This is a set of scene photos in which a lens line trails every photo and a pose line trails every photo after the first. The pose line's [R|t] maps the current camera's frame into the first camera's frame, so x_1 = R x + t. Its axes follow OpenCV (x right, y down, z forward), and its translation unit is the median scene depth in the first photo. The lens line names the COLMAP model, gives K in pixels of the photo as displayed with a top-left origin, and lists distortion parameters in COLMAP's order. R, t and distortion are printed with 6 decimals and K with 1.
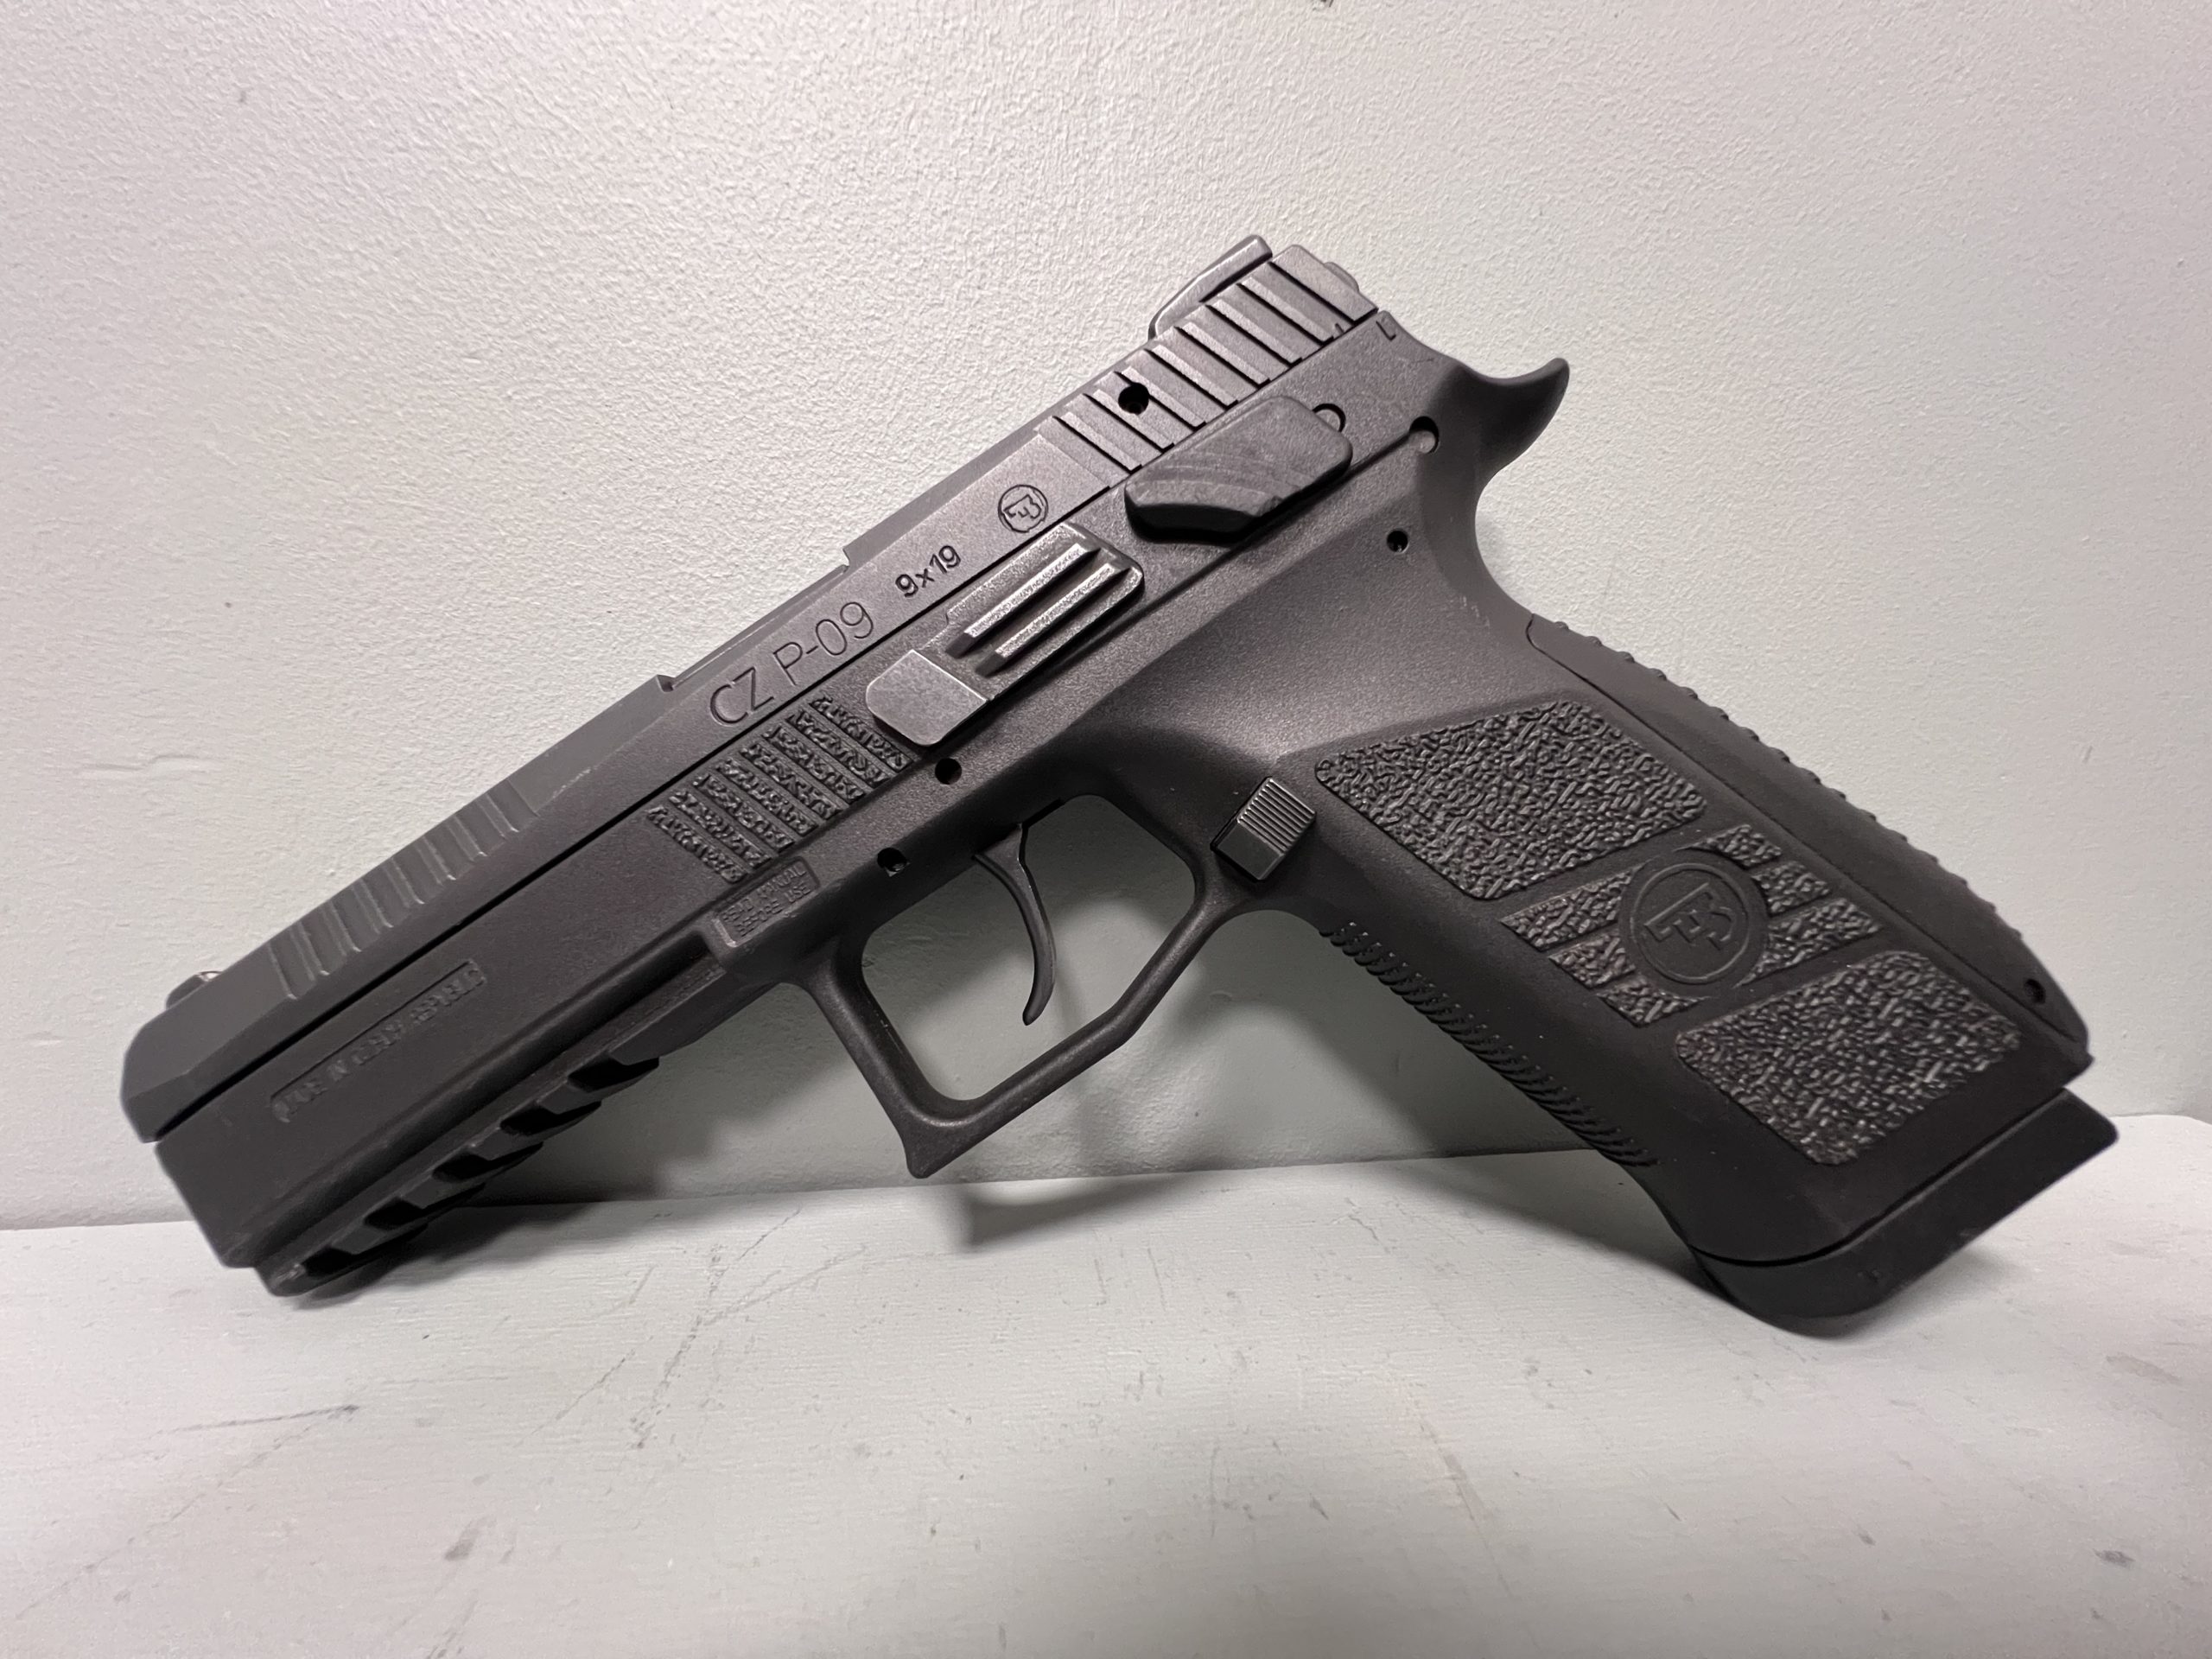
lens RADIAL K [[903.5, 0, 1102.2], [0, 903.5, 845.0], [0, 0, 1]] dist [-0.007042, 0.000828]
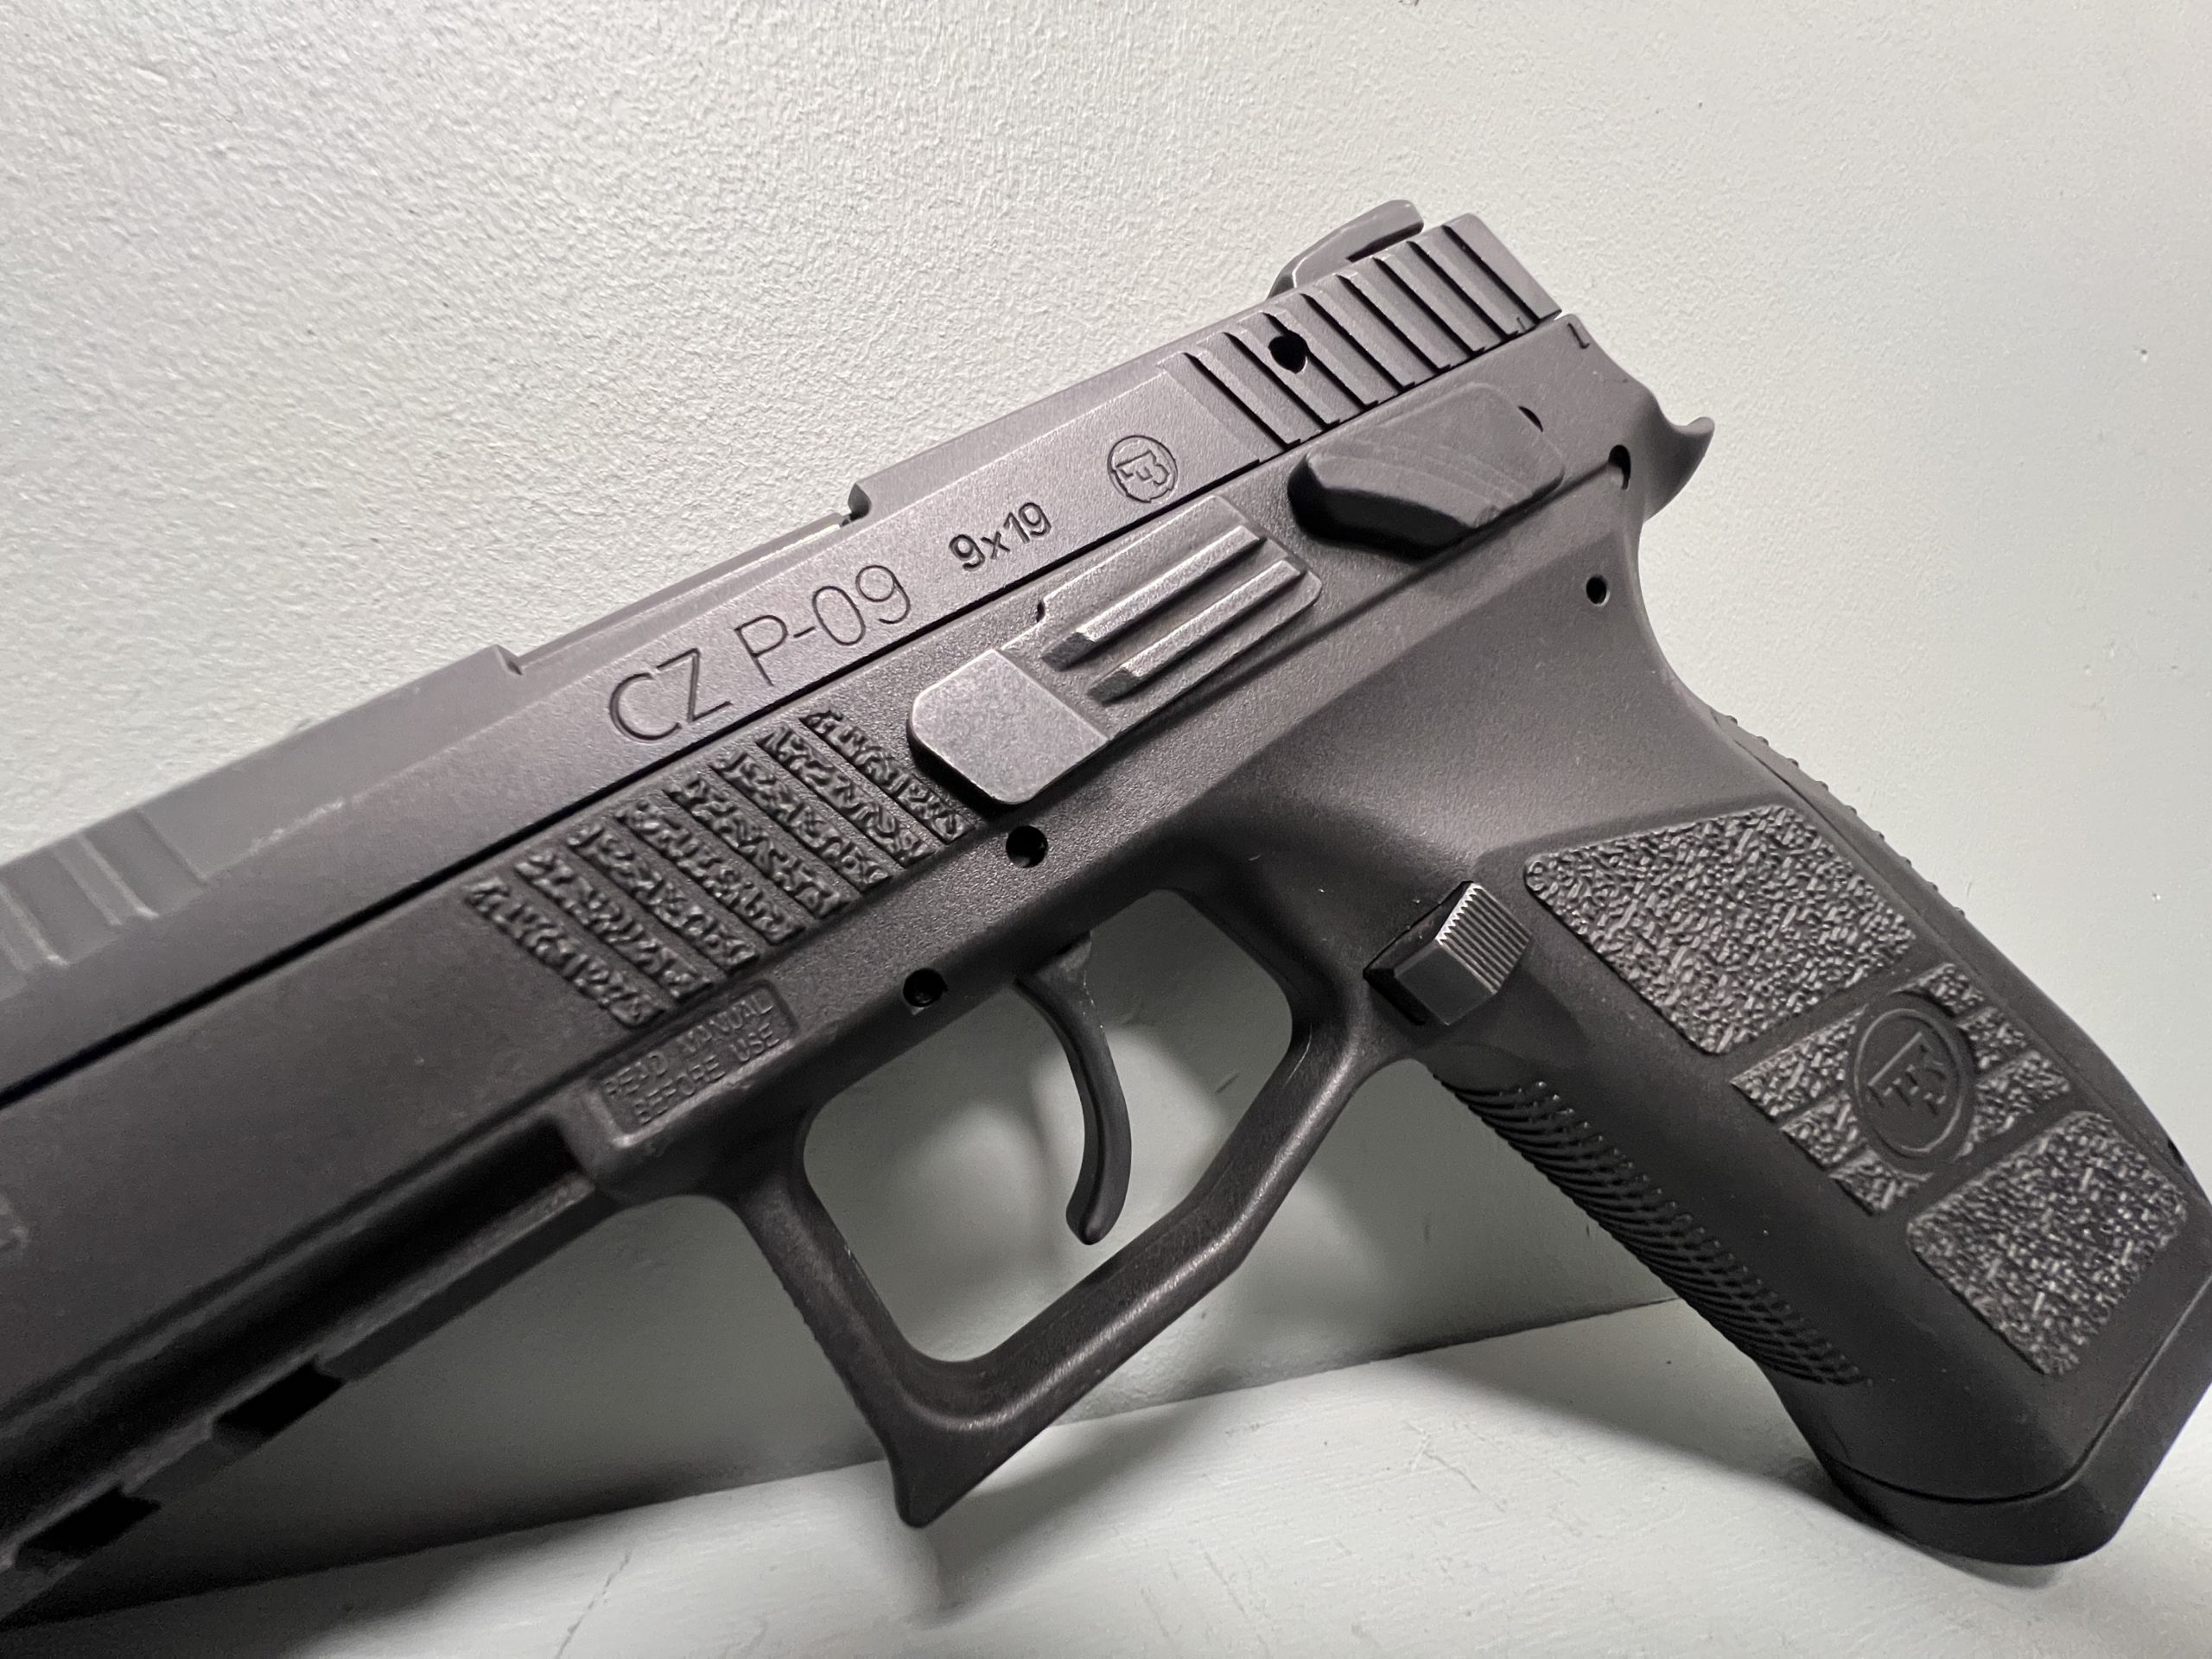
lens RADIAL K [[912.2, 0, 1116.6], [0, 912.2, 837.3], [0, 0, 1]] dist [-0.009340, 0.001460]
pose [[0.958645, 0.062599, 0.277634, -0.287657], [-0.038034, 0.994939, -0.093002, -0.032259], [-0.282051, 0.078596, 0.956175, 0.379732]]
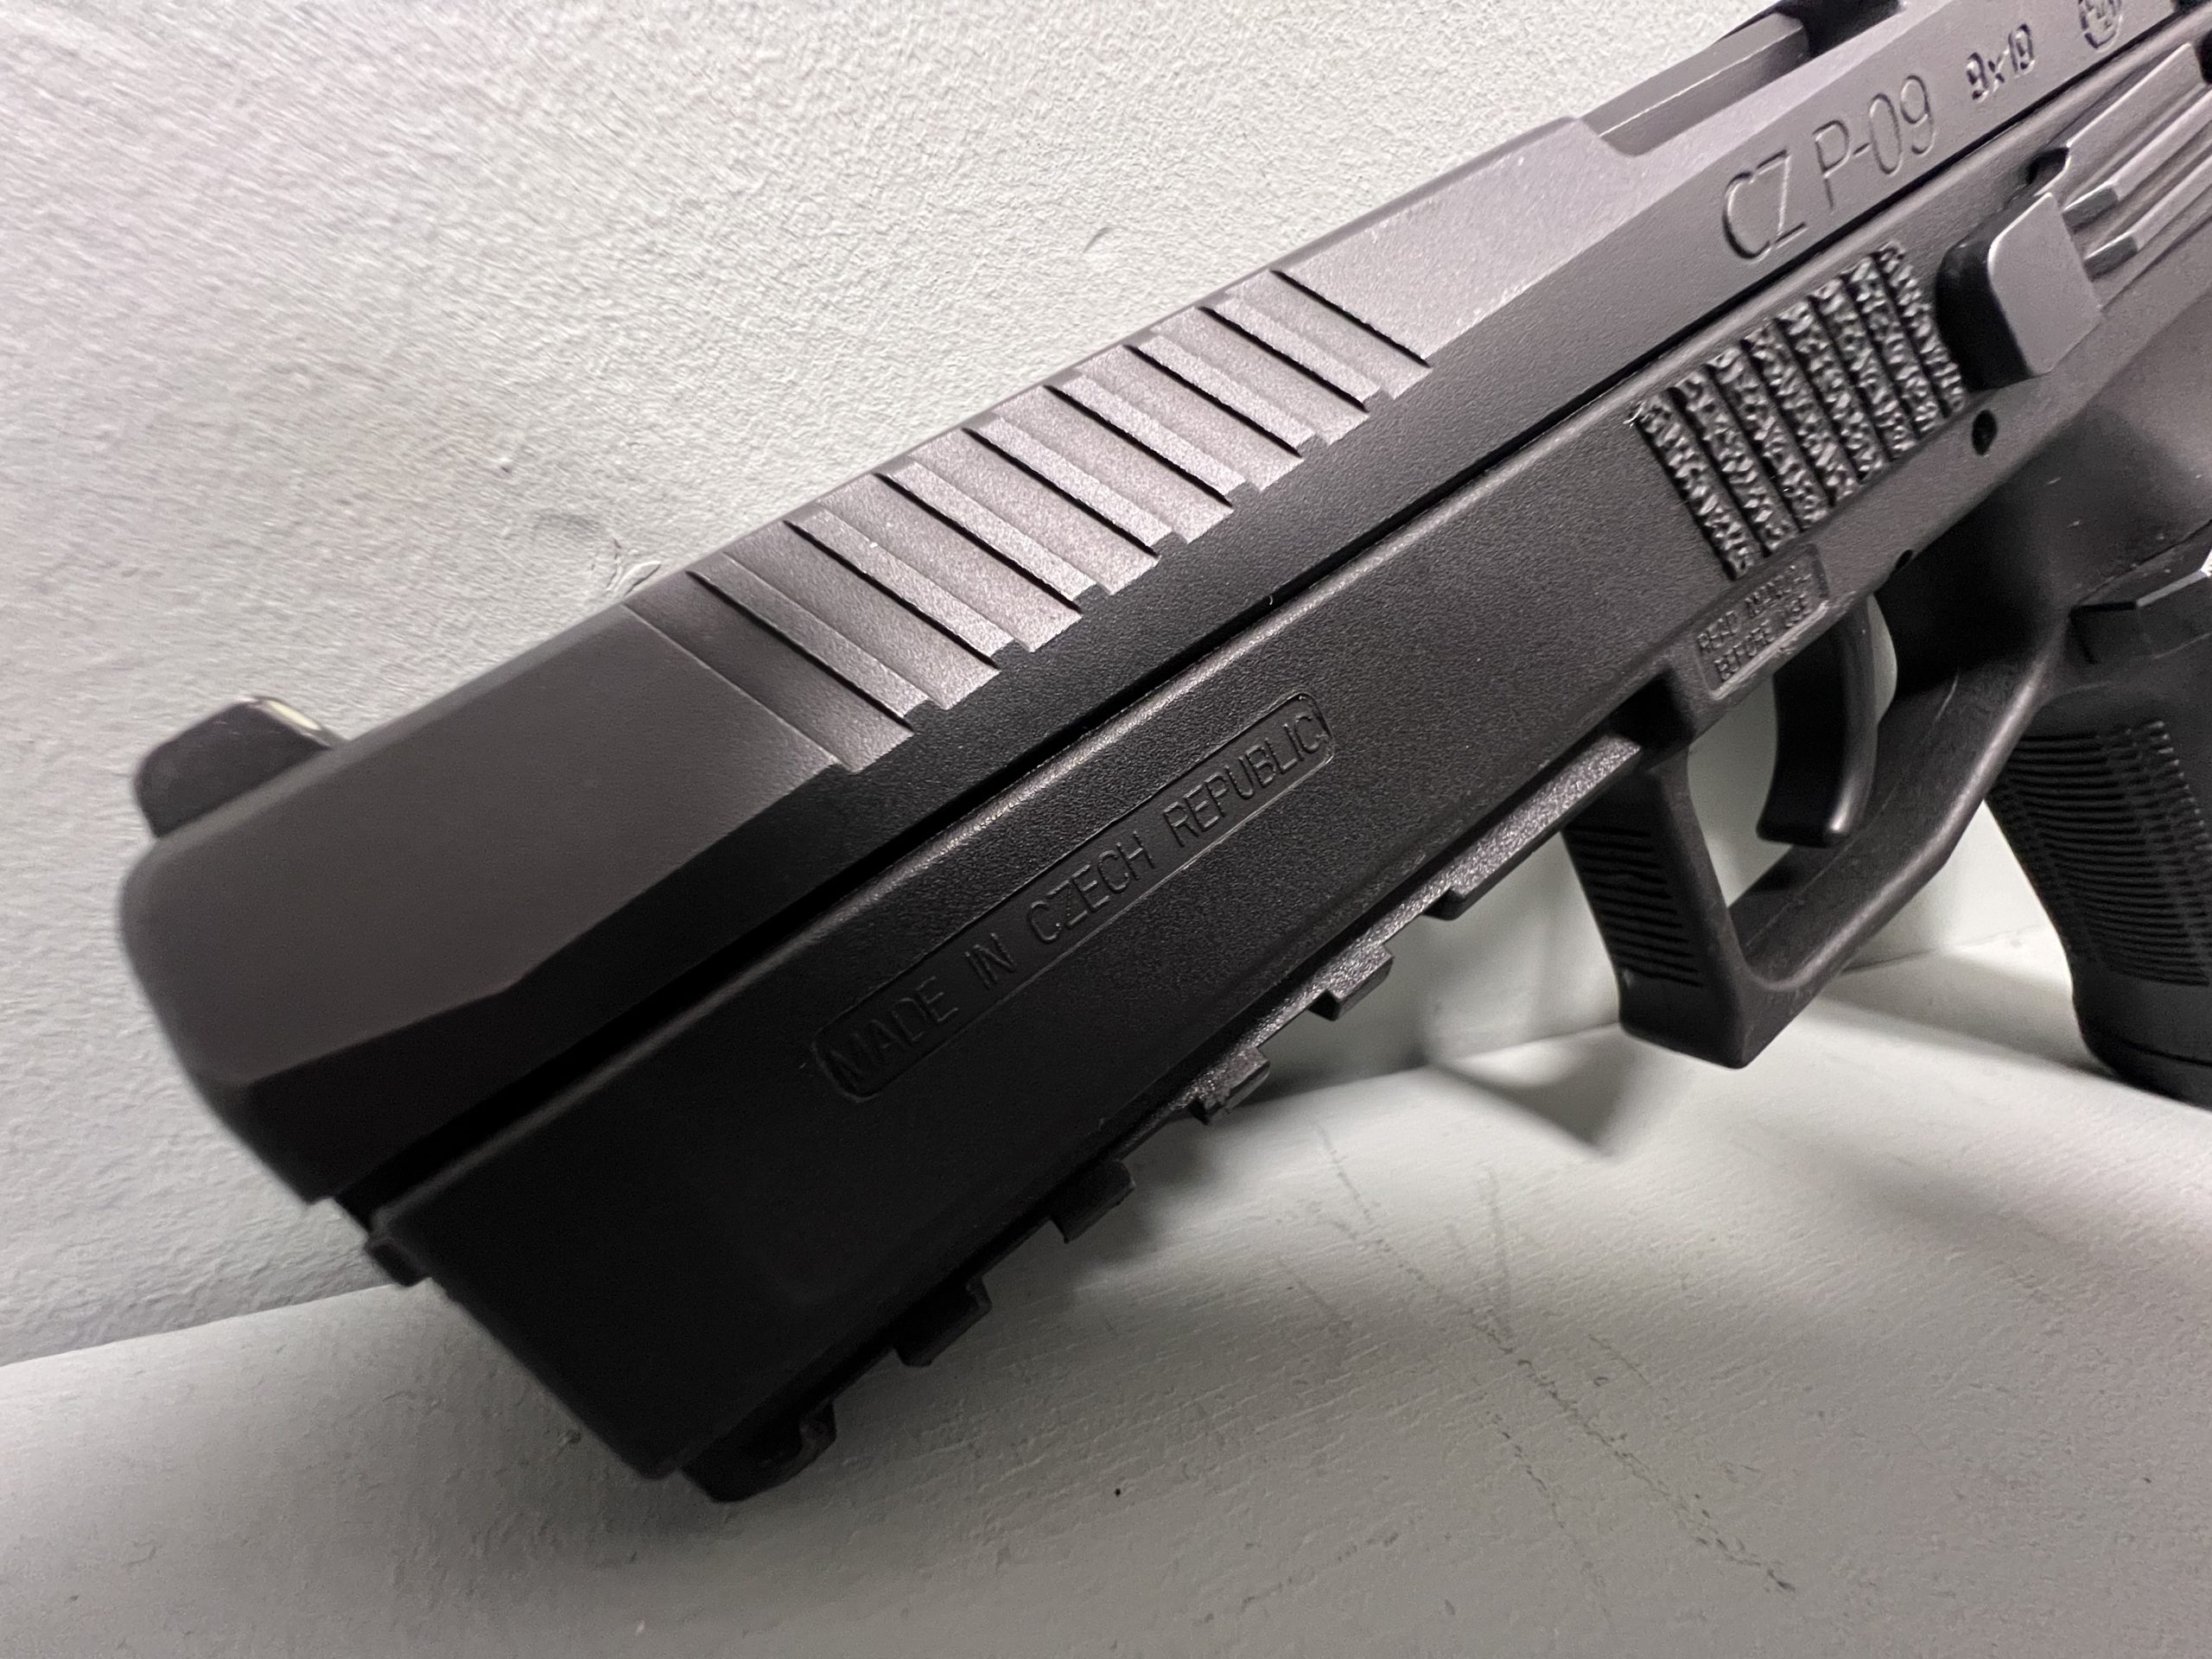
lens RADIAL K [[912.2, 0, 1116.6], [0, 912.2, 837.3], [0, 0, 1]] dist [-0.009340, 0.001460]
pose [[0.916855, 0.003593, 0.399203, -0.955352], [-0.073087, 0.984570, 0.158998, 0.133588], [-0.392472, -0.174955, 0.902971, 0.637063]]
